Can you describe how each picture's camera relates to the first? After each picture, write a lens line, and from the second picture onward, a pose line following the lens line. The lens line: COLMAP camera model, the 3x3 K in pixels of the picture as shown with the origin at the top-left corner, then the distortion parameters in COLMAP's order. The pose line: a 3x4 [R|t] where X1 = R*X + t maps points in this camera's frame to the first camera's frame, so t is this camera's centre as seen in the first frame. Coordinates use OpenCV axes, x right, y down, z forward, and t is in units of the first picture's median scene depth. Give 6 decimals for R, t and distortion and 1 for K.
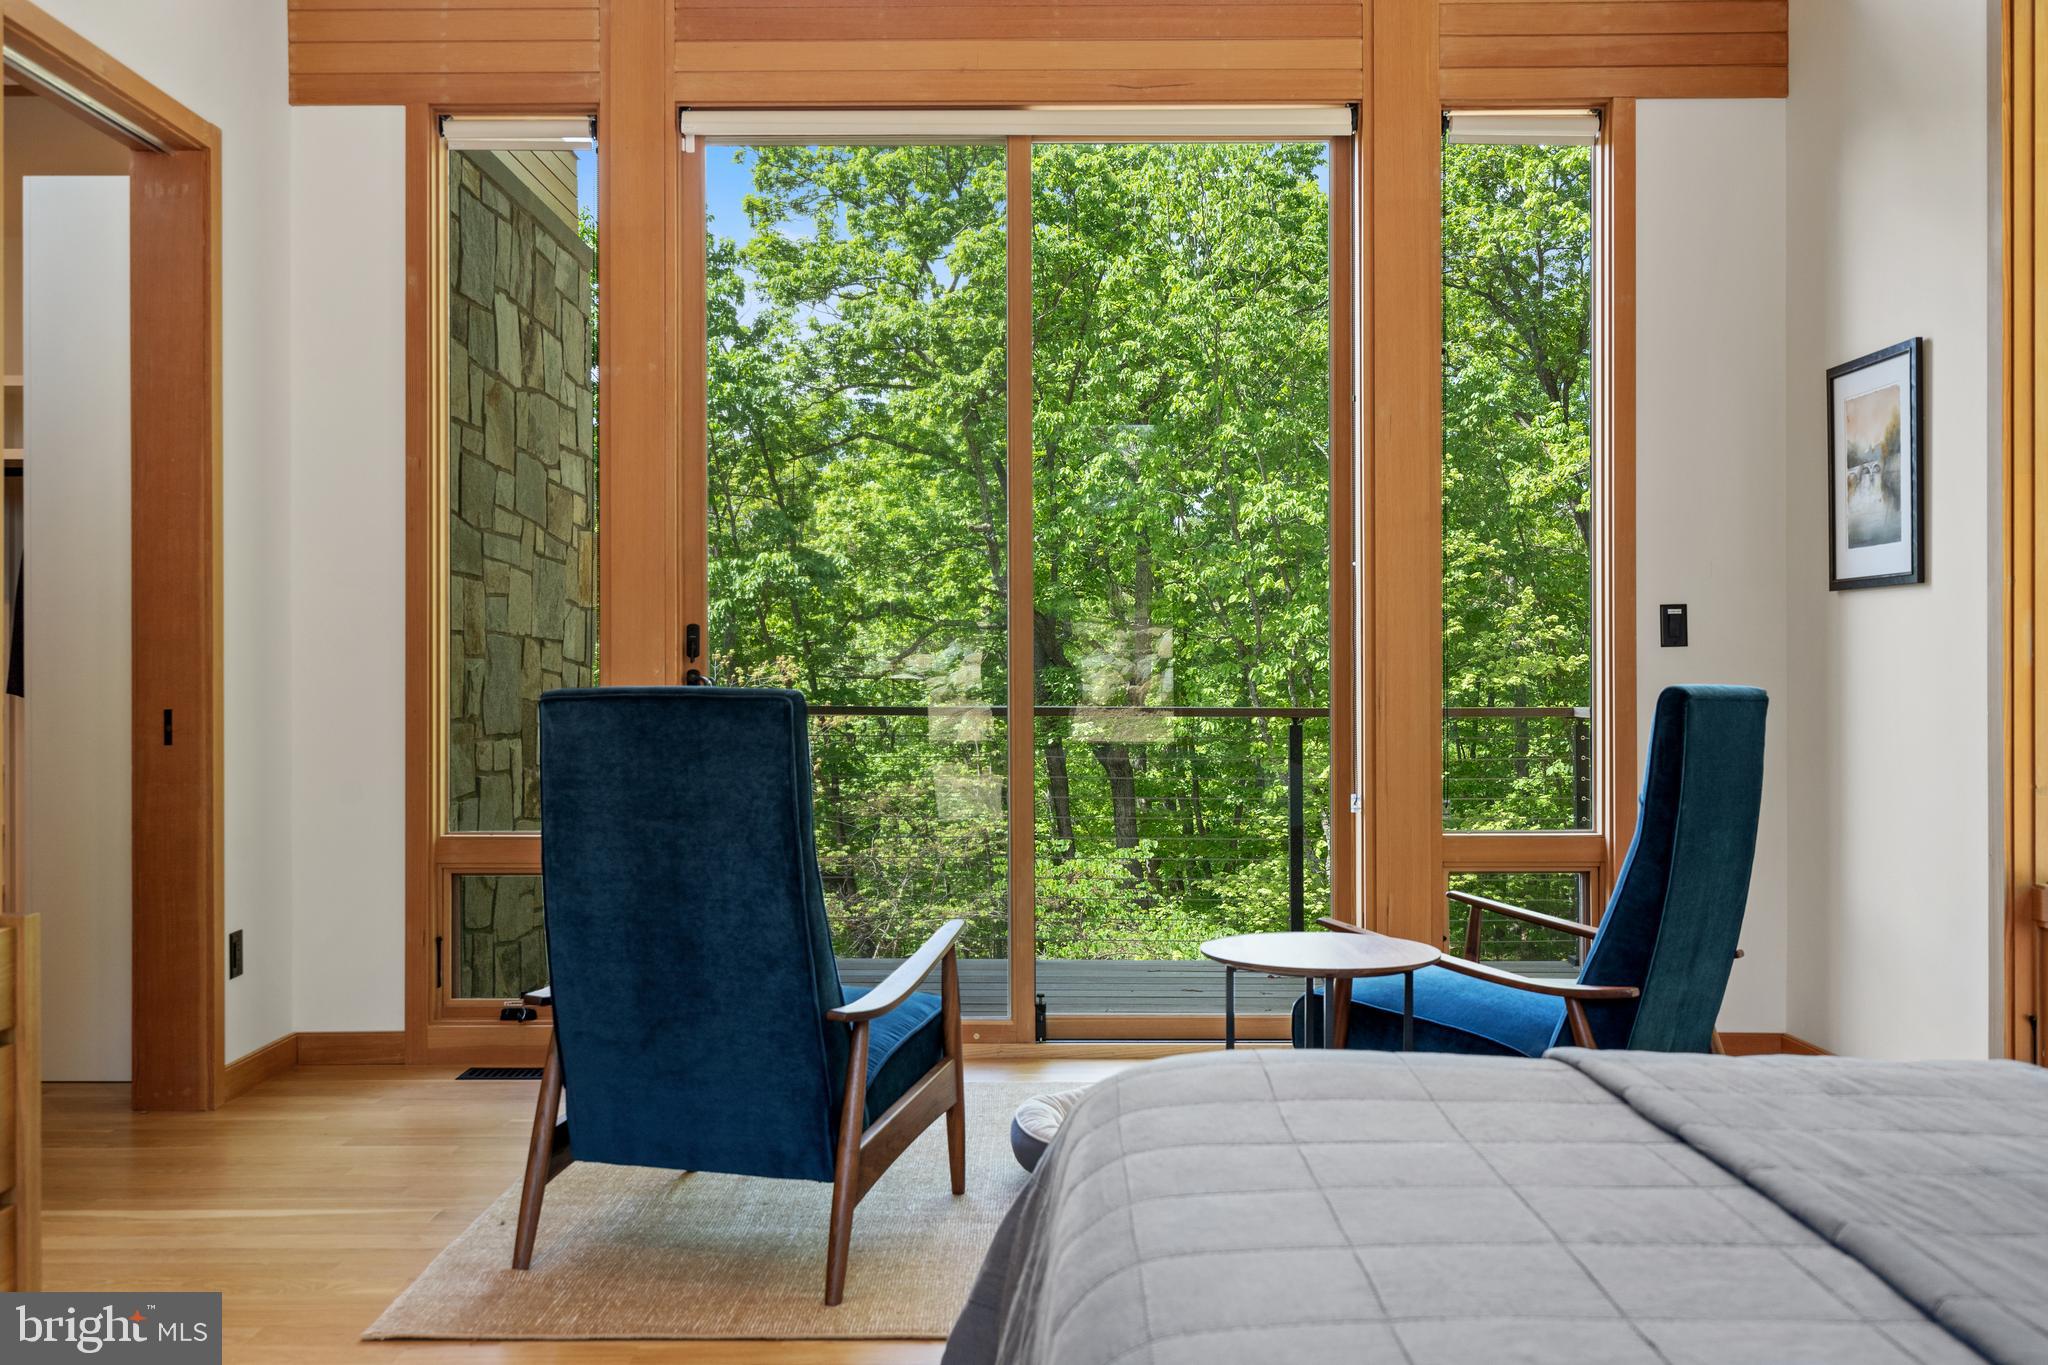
lens RADIAL K [[1824.8, 0, 1024.0], [0, 1824.8, 682.5], [0, 0, 1]] dist [0.005560, -0.001438]
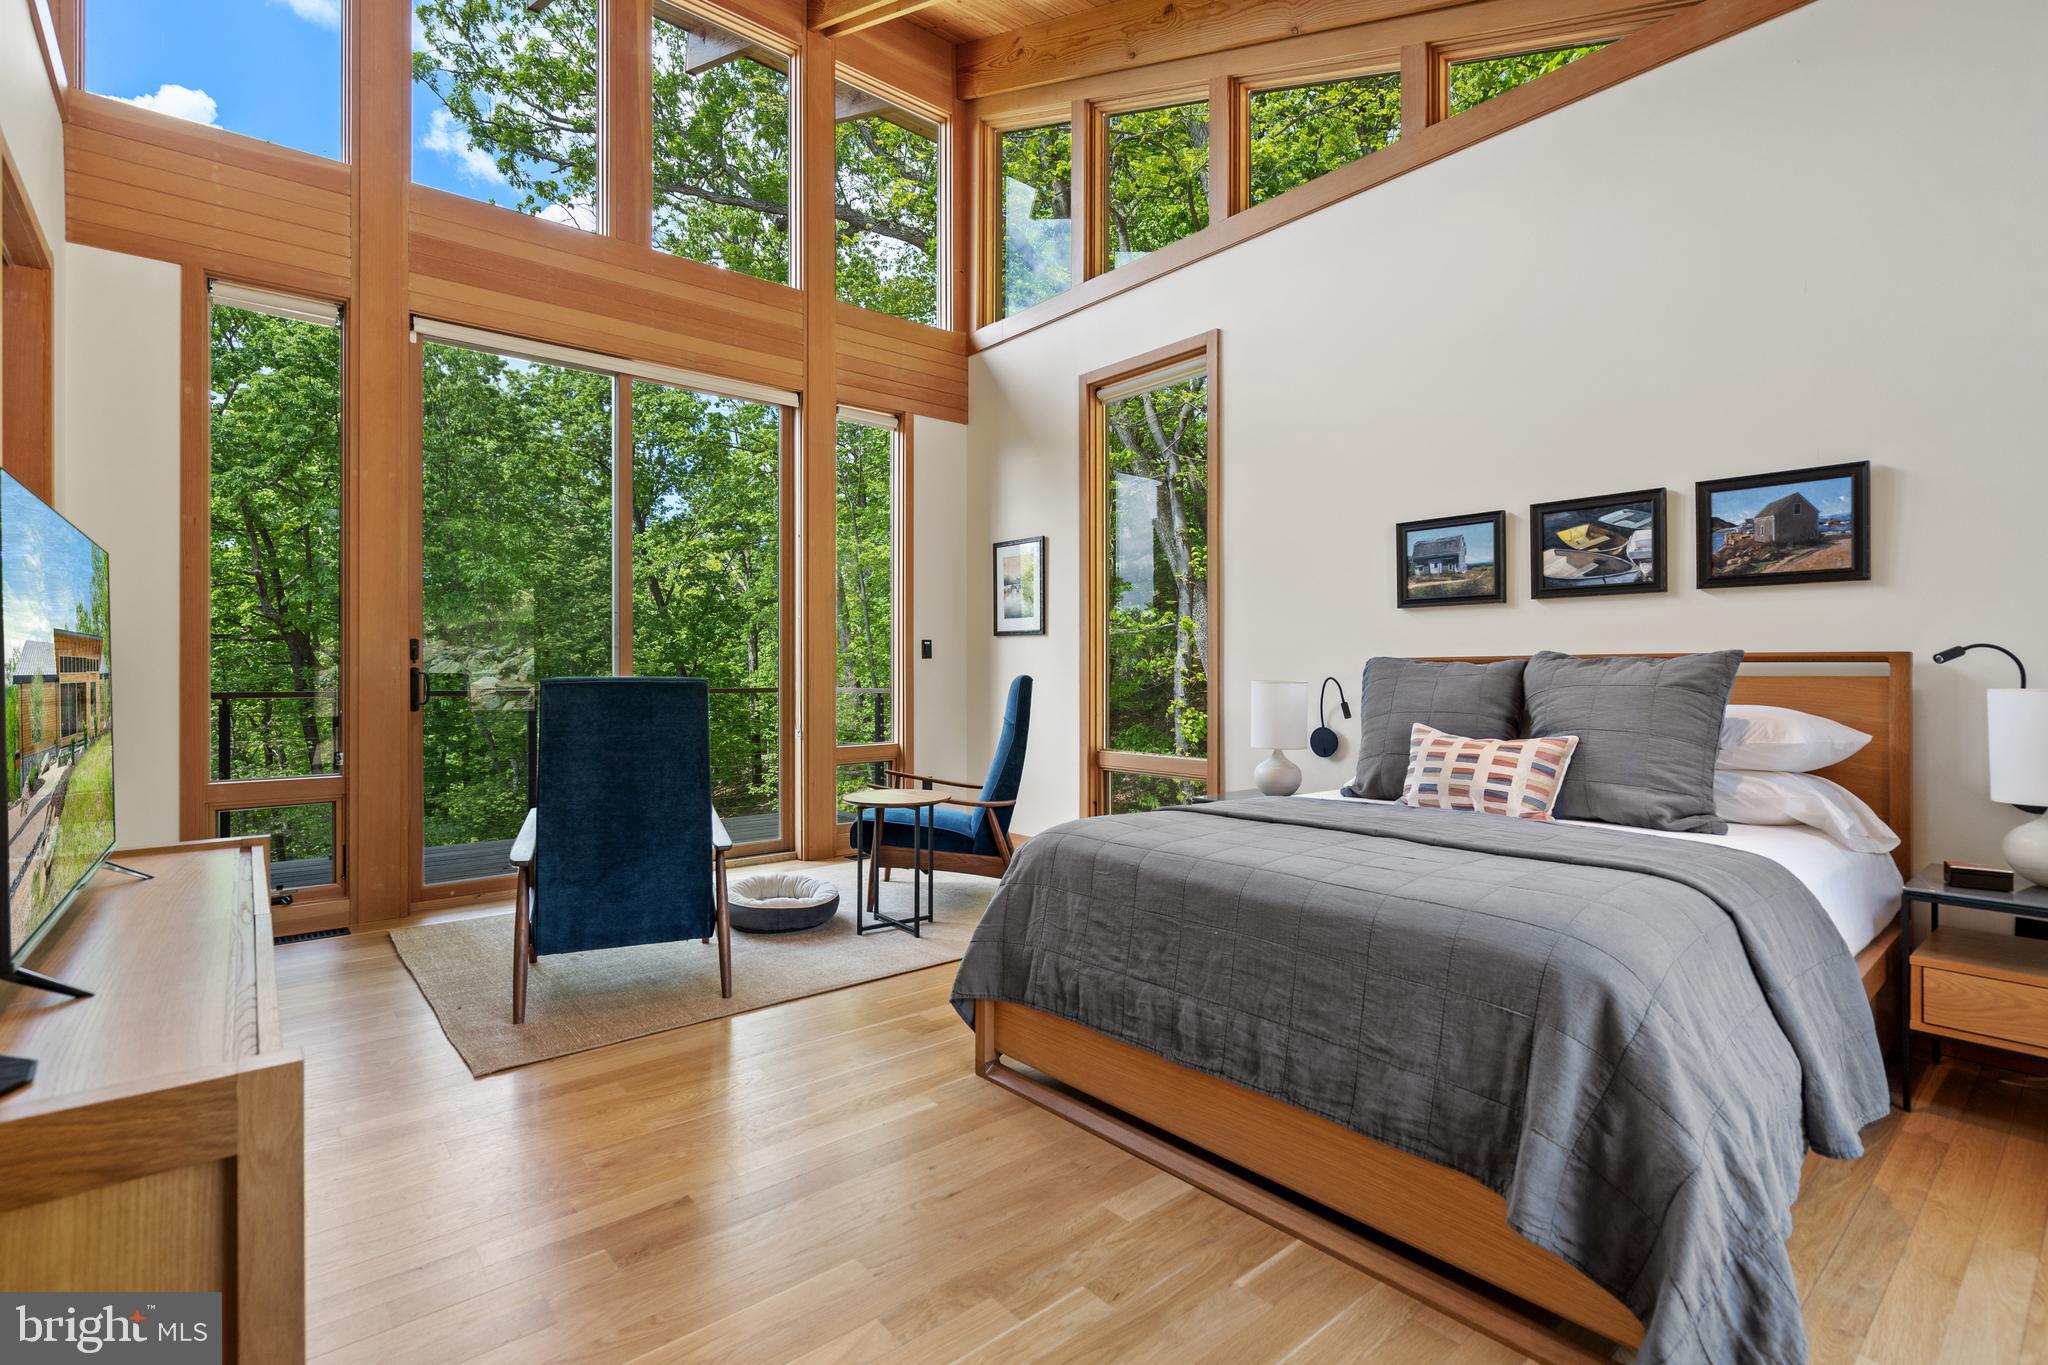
lens RADIAL K [[951.3, 0, 1024.0], [0, 951.3, 682.5], [0, 0, 1]] dist [0.000295, -0.000103]
pose [[0.761388, -0.007122, 0.648258, -0.360471], [0.002495, 0.999964, 0.008057, 0.000939], [-0.648292, -0.004517, 0.761378, 0.024432]]
